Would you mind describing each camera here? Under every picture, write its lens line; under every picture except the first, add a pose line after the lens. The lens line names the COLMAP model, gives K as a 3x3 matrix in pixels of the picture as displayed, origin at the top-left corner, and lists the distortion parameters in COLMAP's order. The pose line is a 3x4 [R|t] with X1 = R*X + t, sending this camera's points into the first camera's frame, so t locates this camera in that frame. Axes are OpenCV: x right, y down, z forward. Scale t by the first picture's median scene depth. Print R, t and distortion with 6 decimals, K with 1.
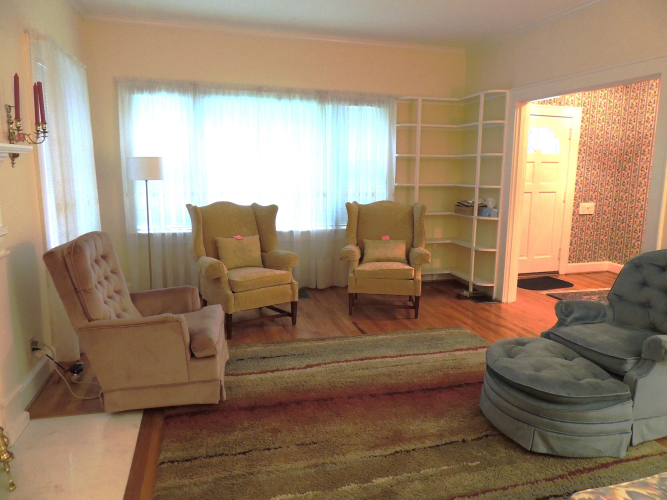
lens RADIAL K [[472.6, 0, 336.4], [0, 472.6, 250.2], [0, 0, 1]] dist [-0.026304, 0.006101]
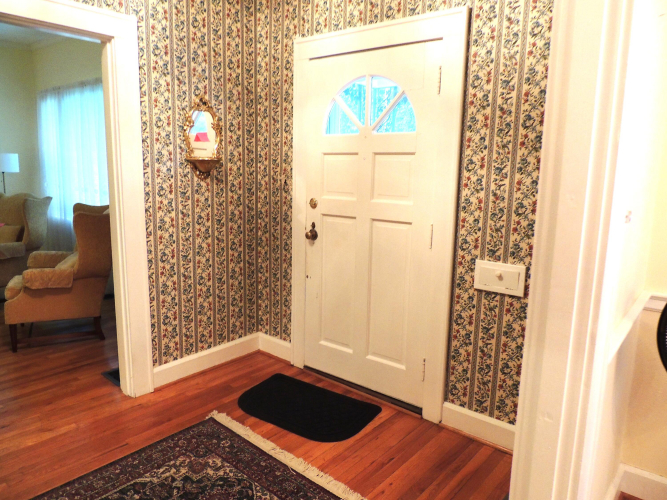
lens RADIAL K [[472.6, 0, 333.3], [0, 472.6, 250.9], [0, 0, 1]] dist [-0.026304, 0.006101]
pose [[0.560249, 0.151576, -0.814338, 1.386402], [-0.160654, 0.984330, 0.072690, -0.211213], [0.812596, 0.090102, 0.575821, 1.243227]]
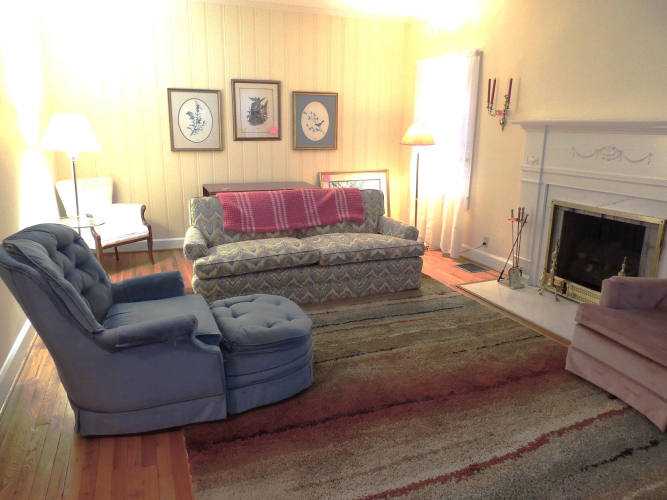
lens RADIAL K [[472.6, 0, 332.1], [0, 472.6, 251.5], [0, 0, 1]] dist [-0.026304, 0.006101]
pose [[-0.993293, 0.006767, -0.115427, 0.292143], [-0.042041, 0.908820, 0.415065, -0.239180], [0.107712, 0.417134, -0.902440, 1.371539]]
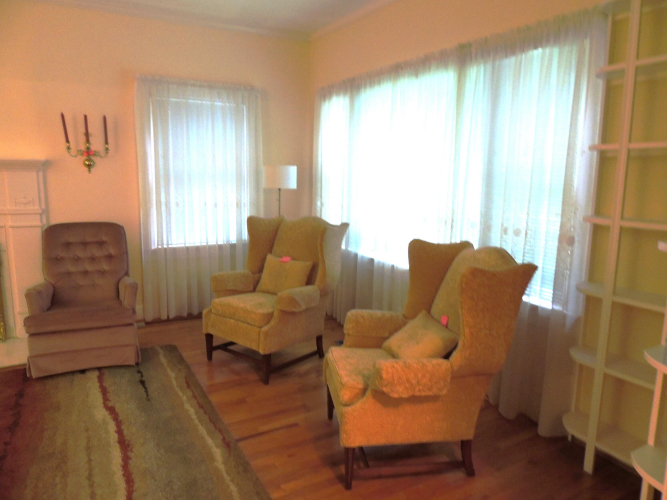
lens RADIAL K [[472.6, 0, 338.2], [0, 472.6, 252.5], [0, 0, 1]] dist [-0.026304, 0.006101]
pose [[0.235704, 0.149888, -0.960197, 0.755674], [-0.181243, 0.977480, 0.108095, -0.179374], [0.954775, 0.148550, 0.257562, 1.071429]]
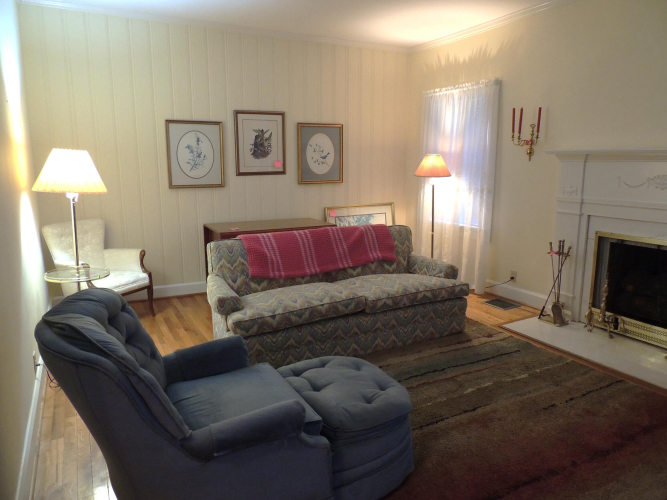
lens RADIAL K [[472.6, 0, 332.7], [0, 472.6, 252.3], [0, 0, 1]] dist [-0.026304, 0.006101]
pose [[-0.975990, 0.033844, -0.215169, 0.464448], [-0.045355, 0.934624, 0.352733, -0.212381], [0.213040, 0.354023, -0.910649, 1.223159]]
